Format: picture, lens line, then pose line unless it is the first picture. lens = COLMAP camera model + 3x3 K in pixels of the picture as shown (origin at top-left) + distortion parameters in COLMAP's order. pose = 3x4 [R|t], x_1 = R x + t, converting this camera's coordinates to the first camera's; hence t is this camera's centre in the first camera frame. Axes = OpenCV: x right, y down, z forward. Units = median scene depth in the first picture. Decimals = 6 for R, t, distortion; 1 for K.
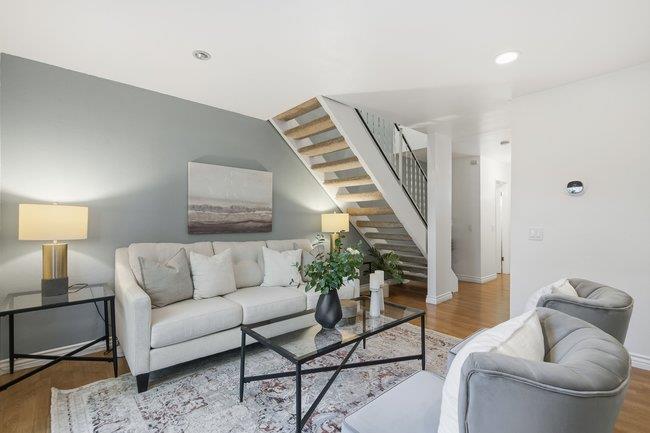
lens RADIAL K [[294.1, 0, 325.0], [0, 294.1, 216.5], [0, 0, 1]] dist [0.001150, 0.000123]
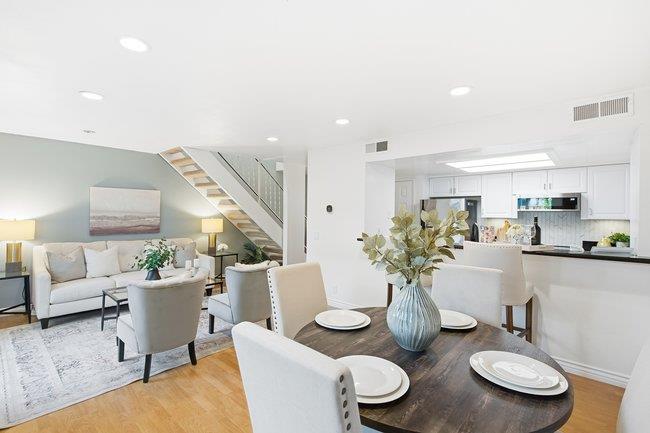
lens RADIAL K [[296.2, 0, 318.3], [0, 296.2, 205.0], [0, 0, 1]] dist [-0.000595, -0.000240]
pose [[0.995266, 0.004929, 0.097062, 0.516522], [-0.003589, 0.999896, -0.013980, -0.076080], [-0.097121, 0.013565, 0.995180, -0.574694]]
